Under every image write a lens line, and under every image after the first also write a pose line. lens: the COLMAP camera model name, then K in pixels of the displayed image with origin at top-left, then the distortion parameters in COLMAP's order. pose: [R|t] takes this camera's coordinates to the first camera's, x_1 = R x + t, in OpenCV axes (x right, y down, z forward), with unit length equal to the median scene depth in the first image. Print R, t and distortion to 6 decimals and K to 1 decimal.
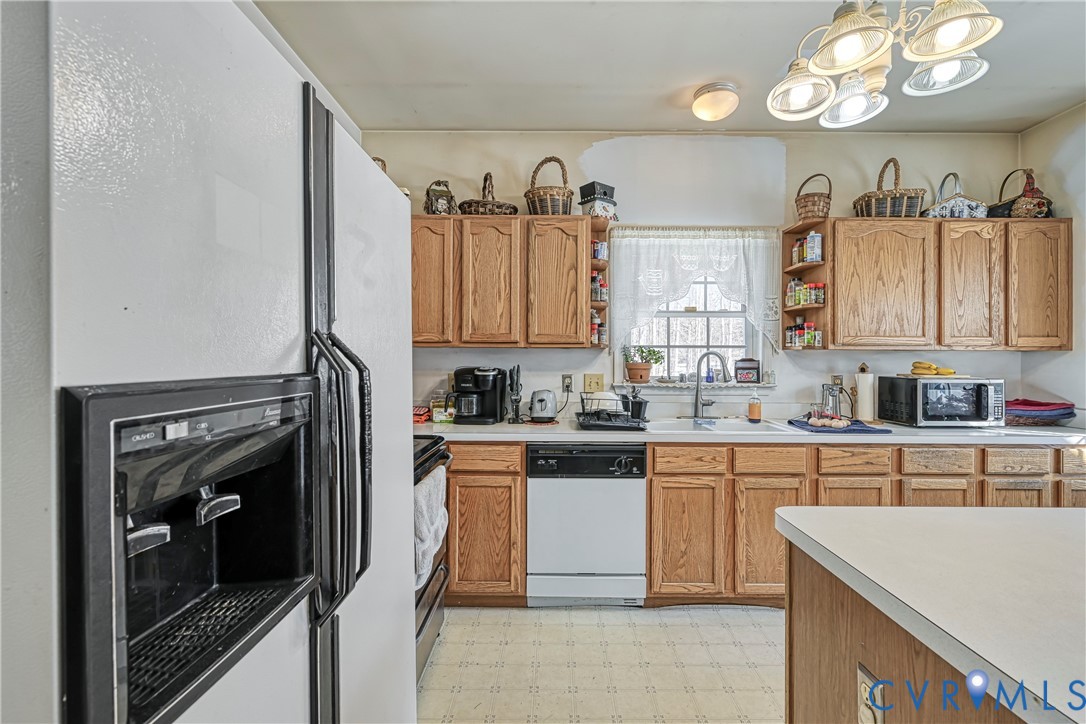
lens RADIAL K [[462.8, 0, 559.2], [0, 462.8, 353.6], [0, 0, 1]] dist [-0.002063, -0.000212]
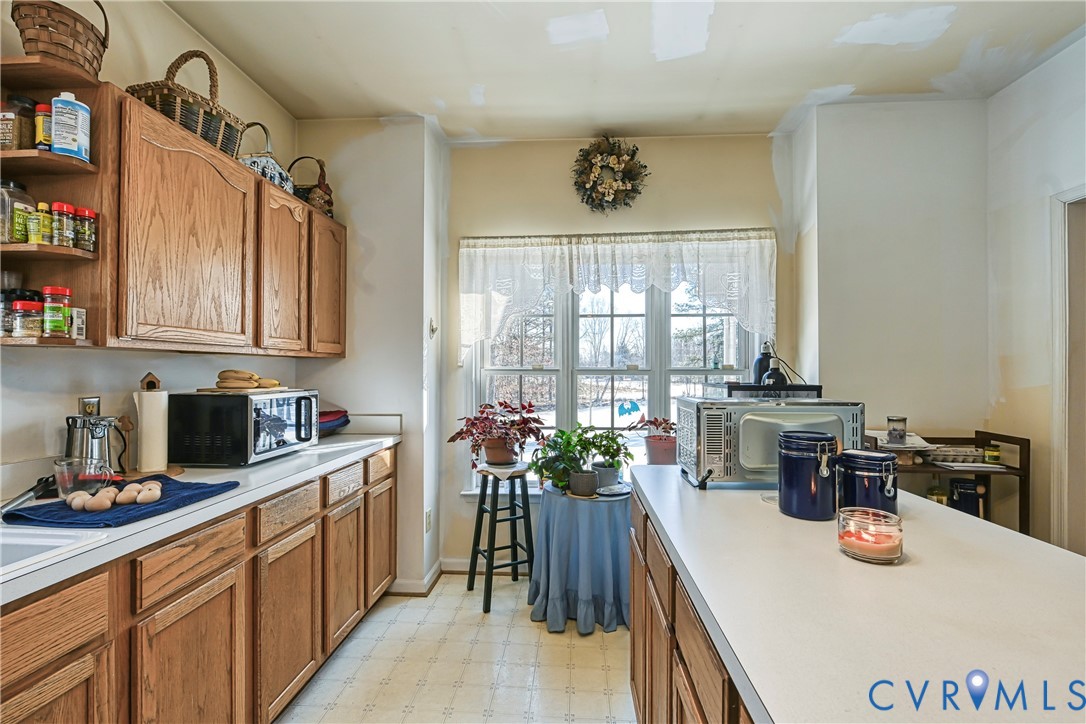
lens RADIAL K [[462.8, 0, 505.5], [0, 462.8, 367.3], [0, 0, 1]] dist [-0.002063, -0.000212]
pose [[0.064313, -0.000535, 0.997930, 0.114812], [-0.010546, 0.999944, 0.001216, 0.008120], [-0.997874, -0.010602, 0.064304, 0.548258]]
